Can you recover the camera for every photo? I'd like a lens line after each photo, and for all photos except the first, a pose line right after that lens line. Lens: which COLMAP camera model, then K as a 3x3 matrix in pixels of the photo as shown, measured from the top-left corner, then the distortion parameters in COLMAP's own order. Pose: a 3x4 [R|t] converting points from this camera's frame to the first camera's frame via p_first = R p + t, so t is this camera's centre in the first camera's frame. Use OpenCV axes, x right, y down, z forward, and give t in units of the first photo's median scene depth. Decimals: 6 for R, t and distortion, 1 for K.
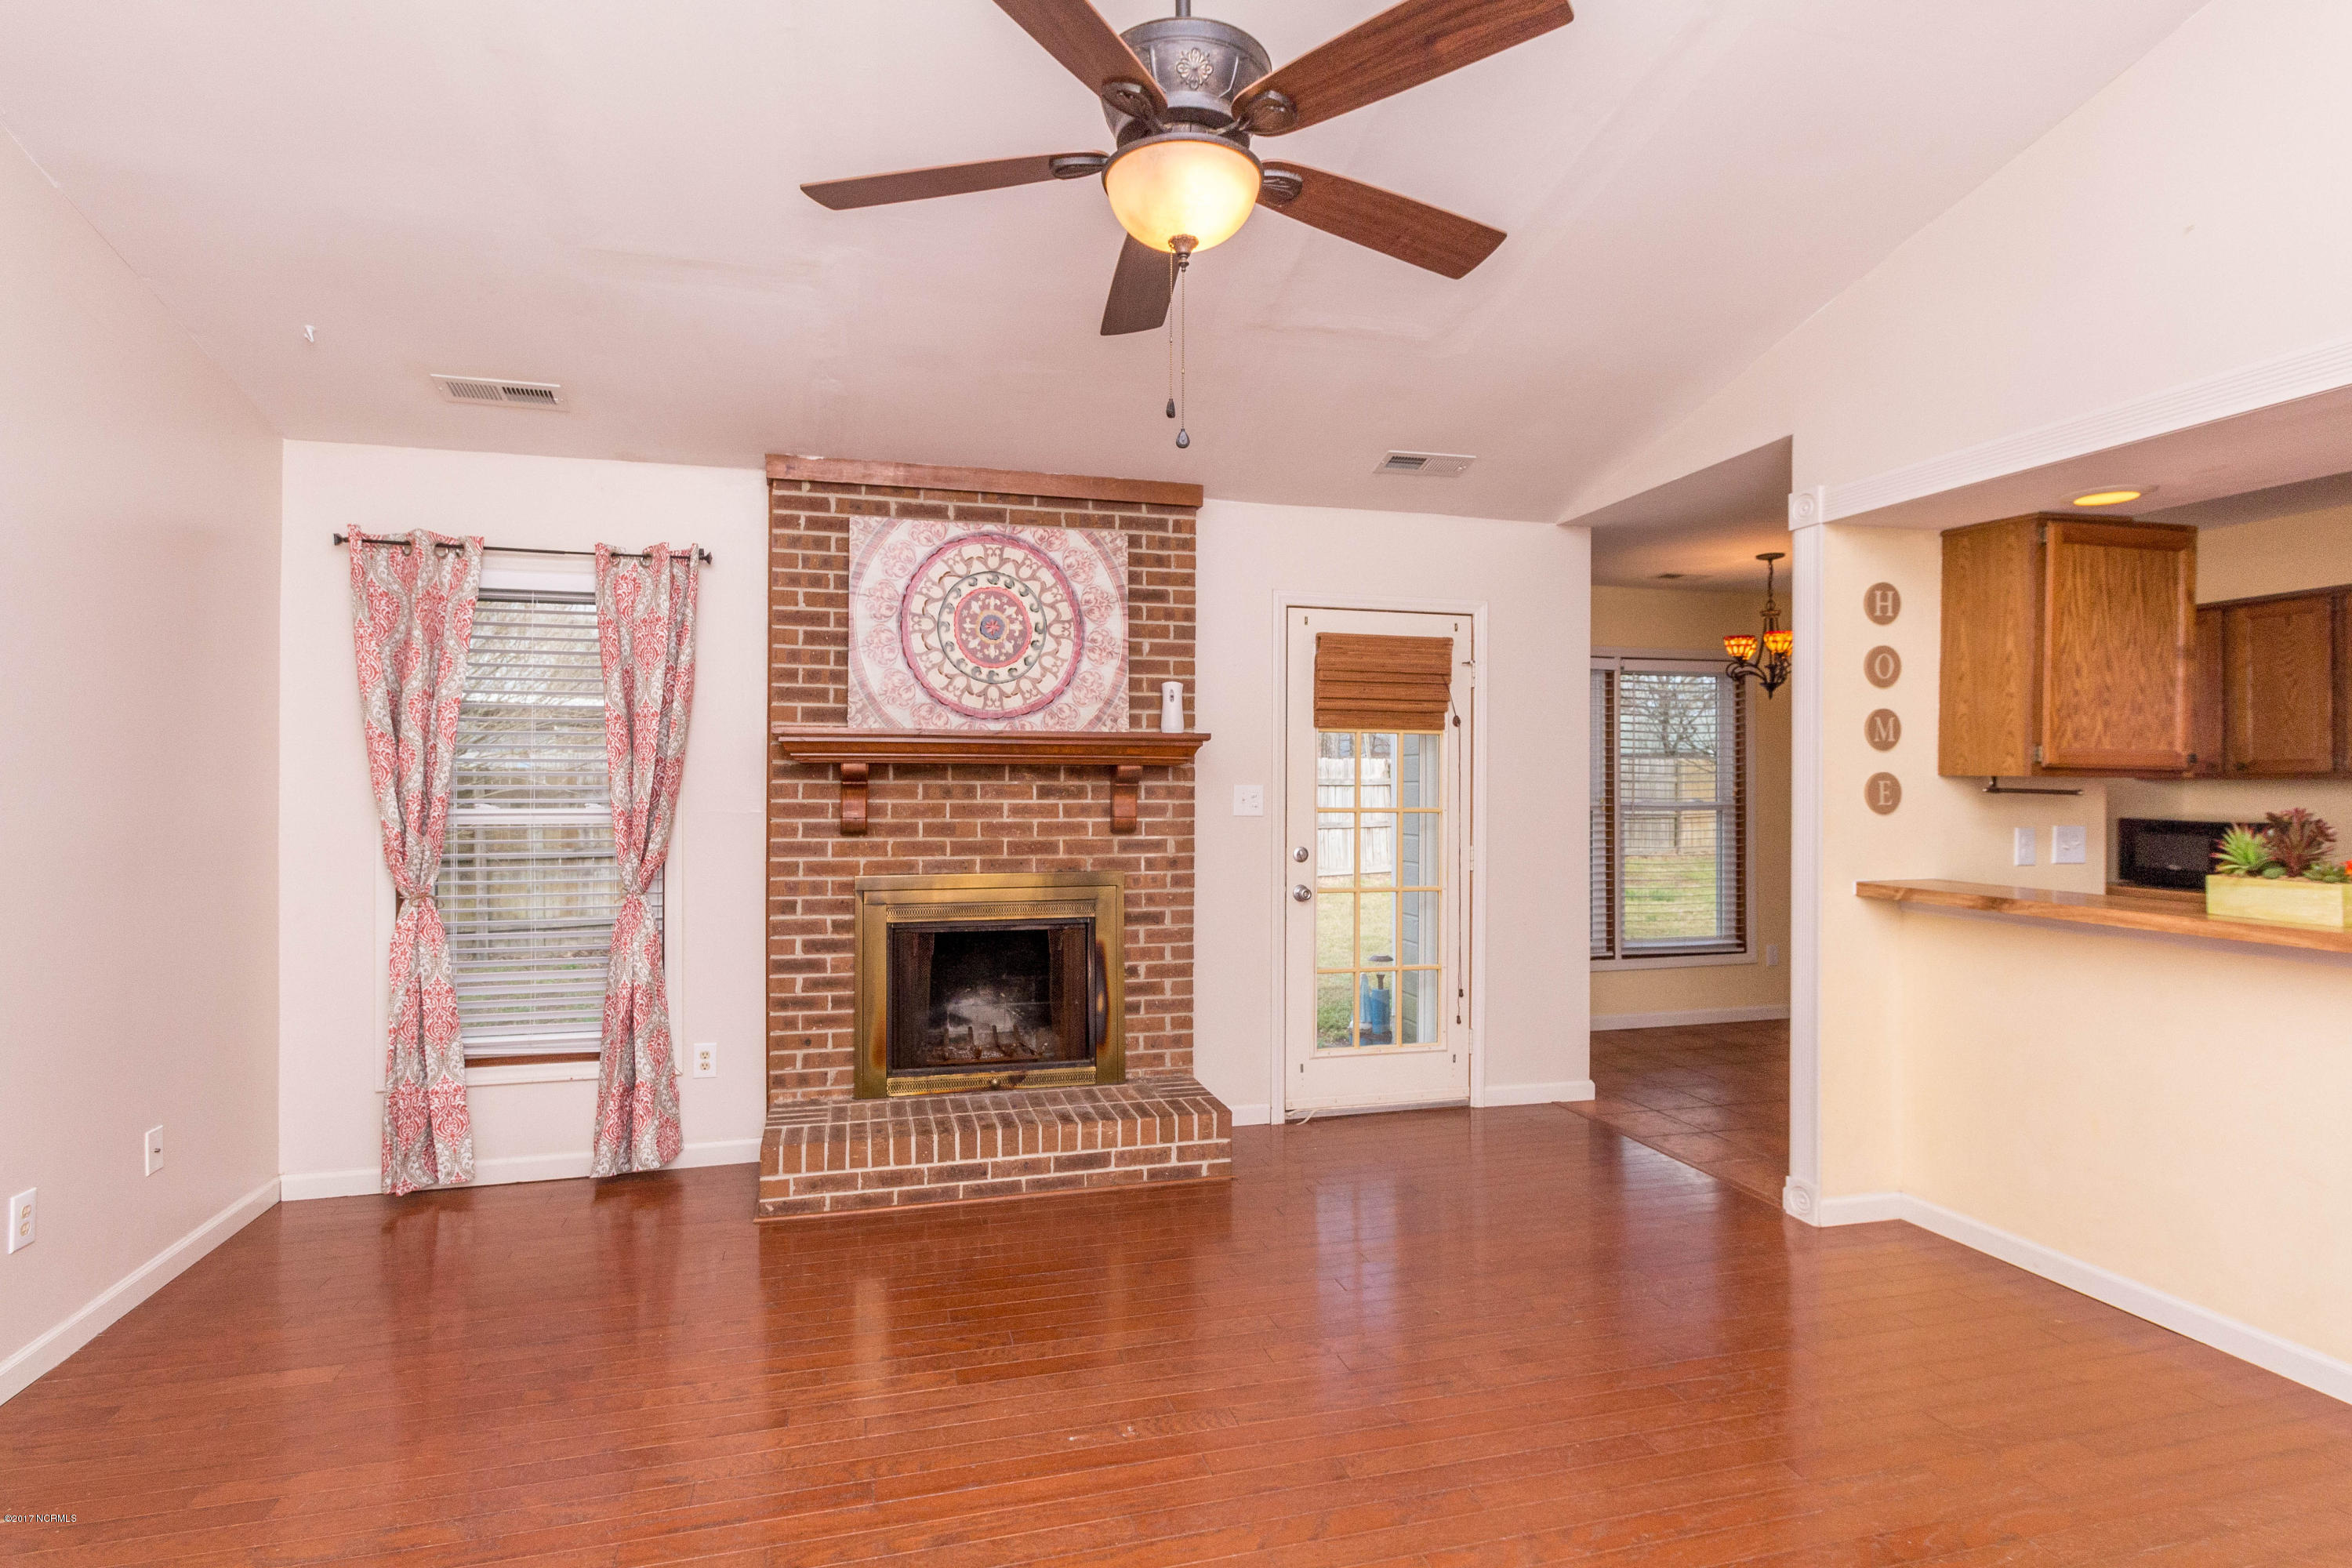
lens RADIAL K [[1149.4, 0, 1164.2], [0, 1149.4, 782.9], [0, 0, 1]] dist [0.001973, -0.001372]
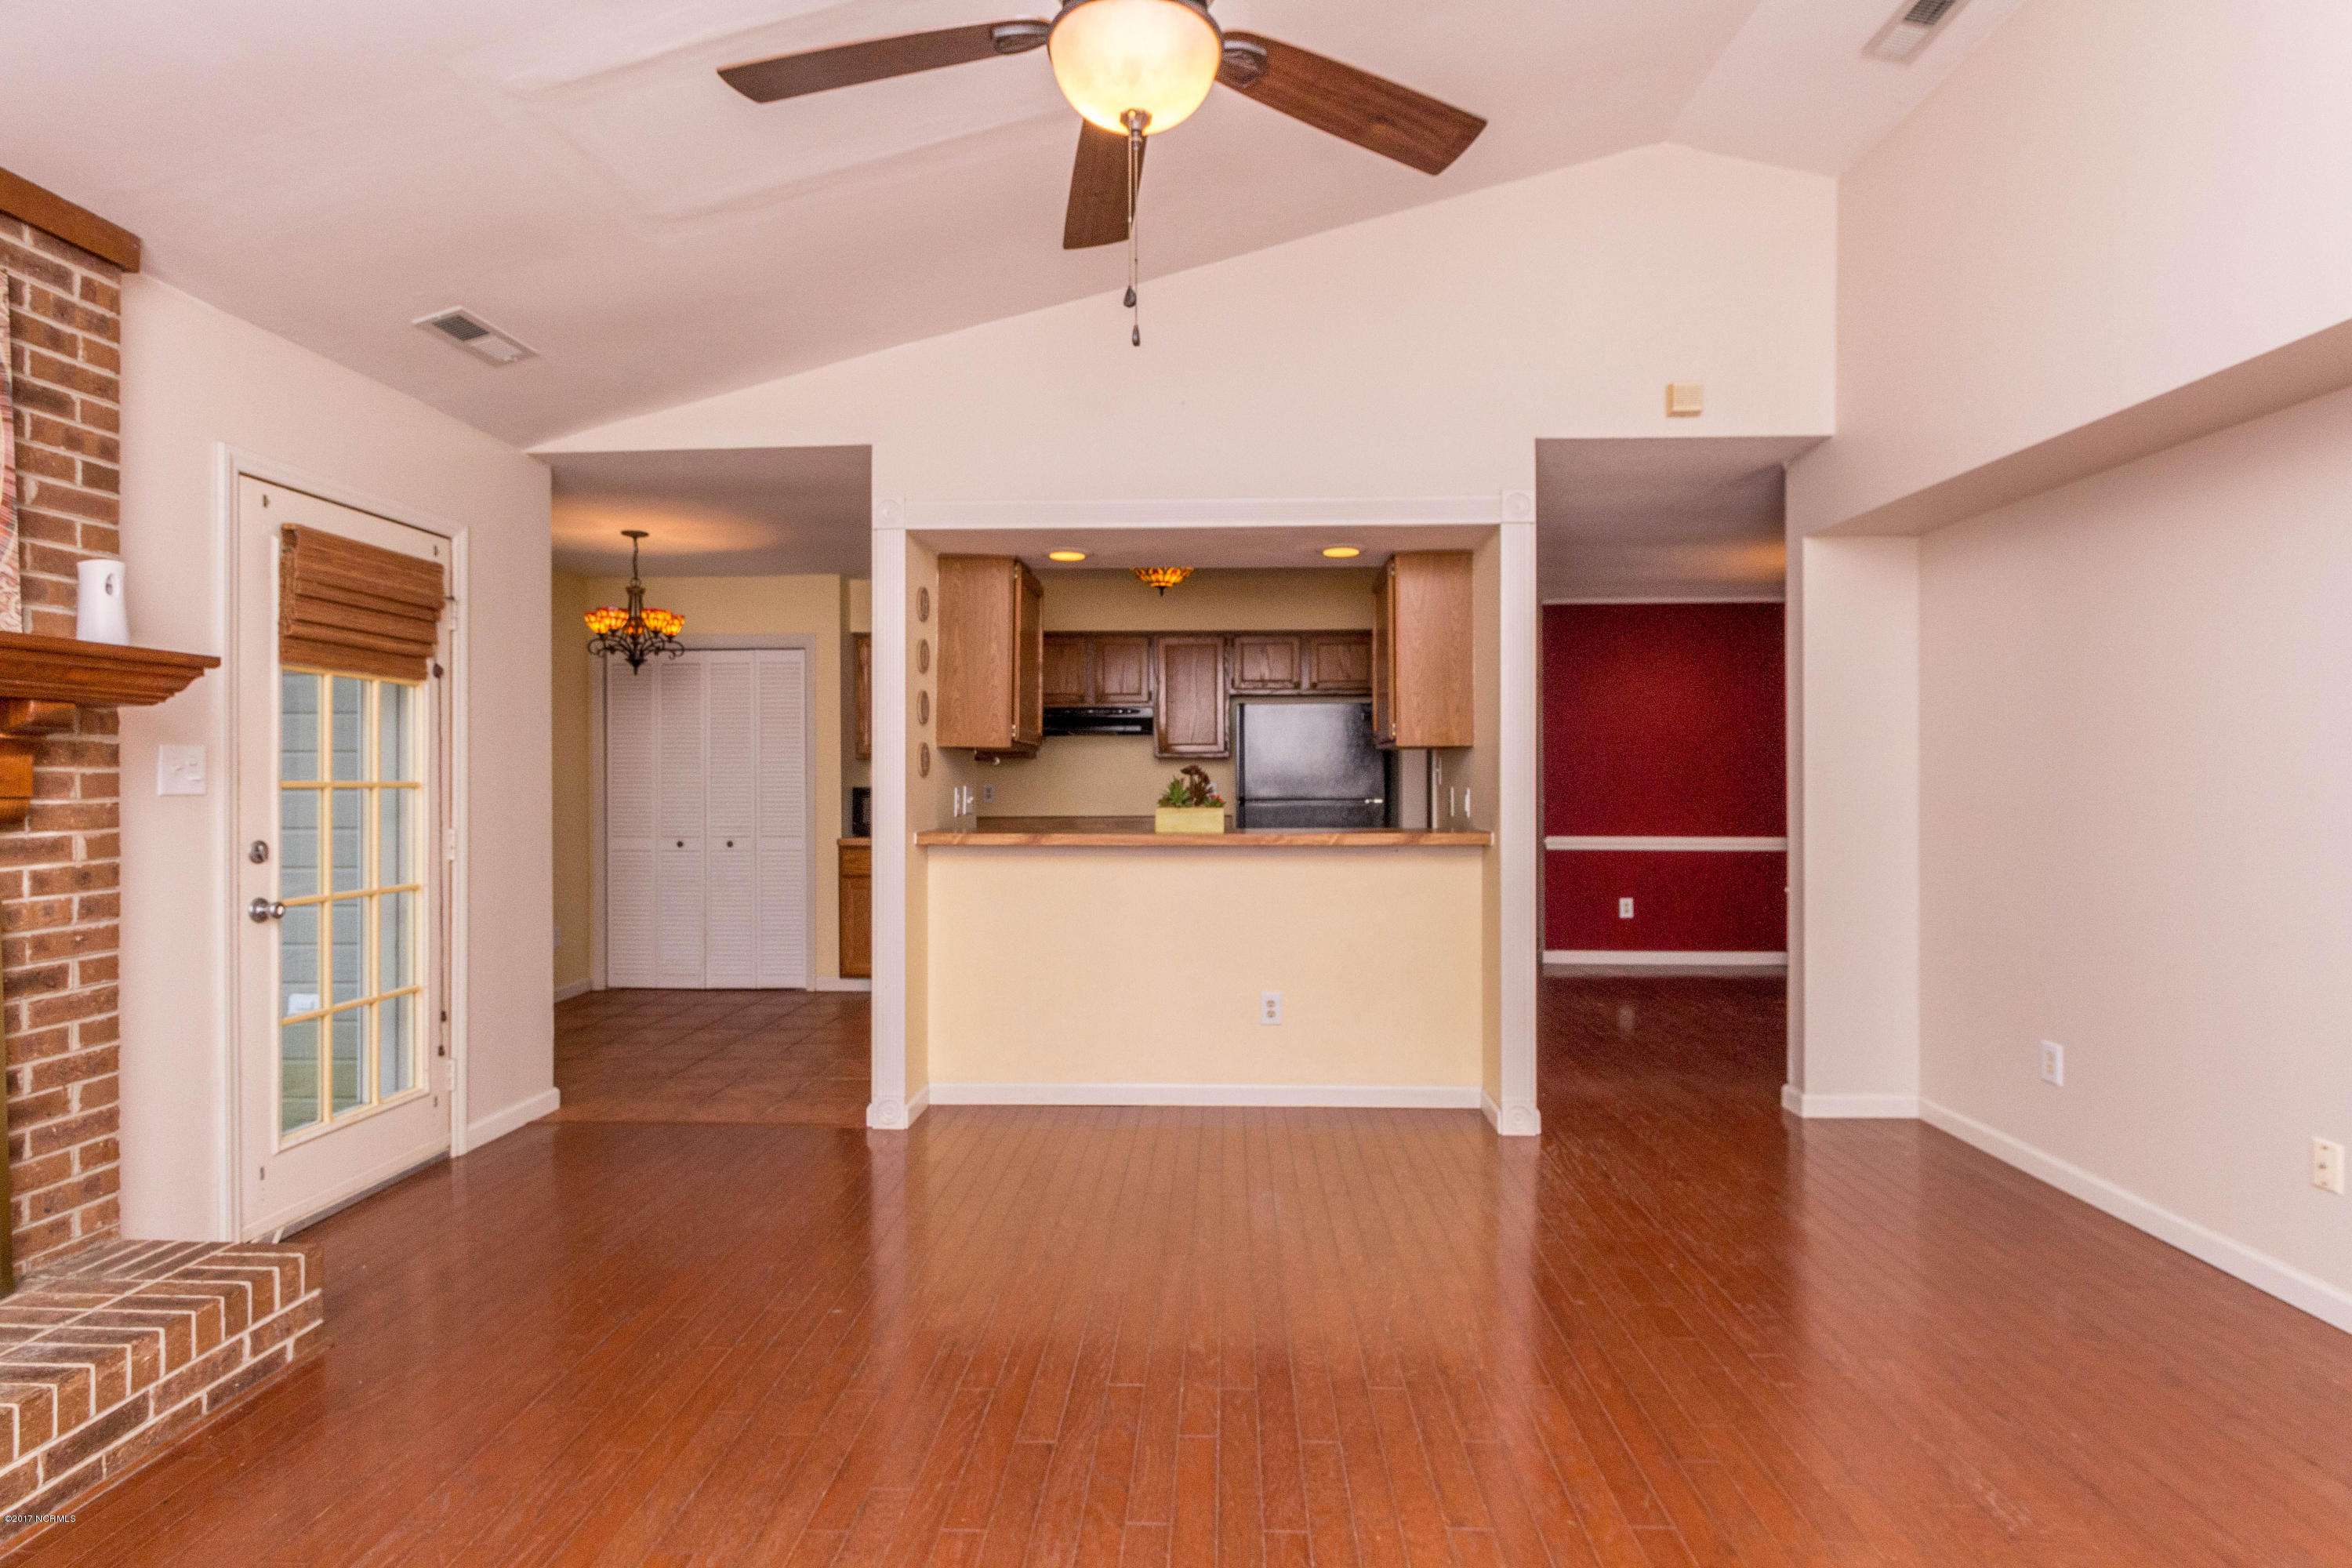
lens RADIAL K [[1149.4, 0, 1171.4], [0, 1149.4, 776.8], [0, 0, 1]] dist [0.001973, -0.001372]
pose [[0.295970, -0.003582, 0.955190, -0.377907], [0.005663, 0.999982, 0.001996, 0.021492], [-0.955180, 0.004819, 0.295985, 0.315852]]
